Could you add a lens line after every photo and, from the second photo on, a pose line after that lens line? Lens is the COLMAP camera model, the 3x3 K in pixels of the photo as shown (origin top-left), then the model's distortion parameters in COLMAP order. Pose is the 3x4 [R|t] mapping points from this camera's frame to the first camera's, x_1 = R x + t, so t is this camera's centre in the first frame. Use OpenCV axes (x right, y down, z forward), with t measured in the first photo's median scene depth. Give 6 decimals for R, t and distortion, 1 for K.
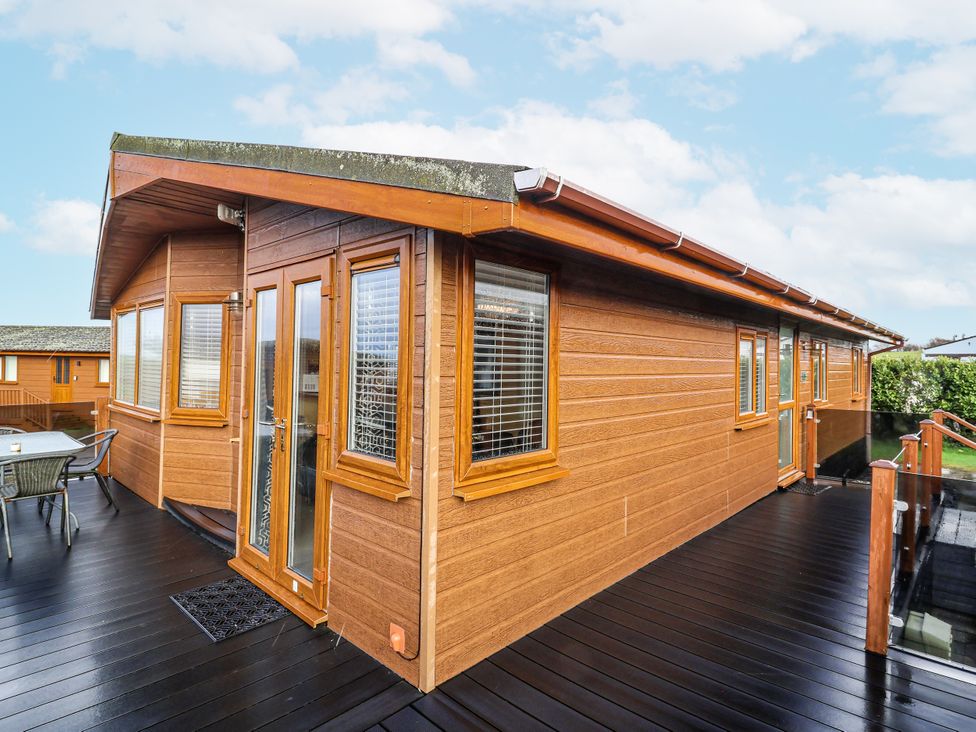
lens RADIAL K [[512.2, 0, 488.3], [0, 512.2, 363.2], [0, 0, 1]] dist [-0.003867, -0.011496]
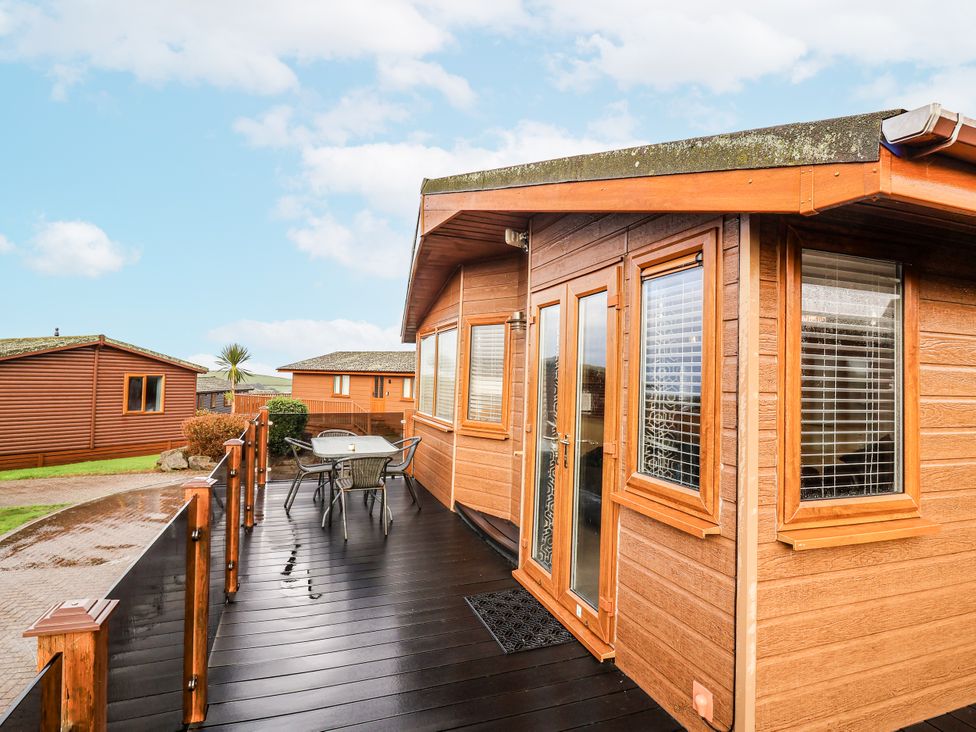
lens RADIAL K [[512.2, 0, 491.8], [0, 512.2, 364.0], [0, 0, 1]] dist [-0.003867, -0.011496]
pose [[0.890239, -0.009046, -0.455404, -0.085096], [-0.010428, 0.999136, -0.040232, 0.015192], [0.455374, 0.040566, 0.889375, 0.058495]]
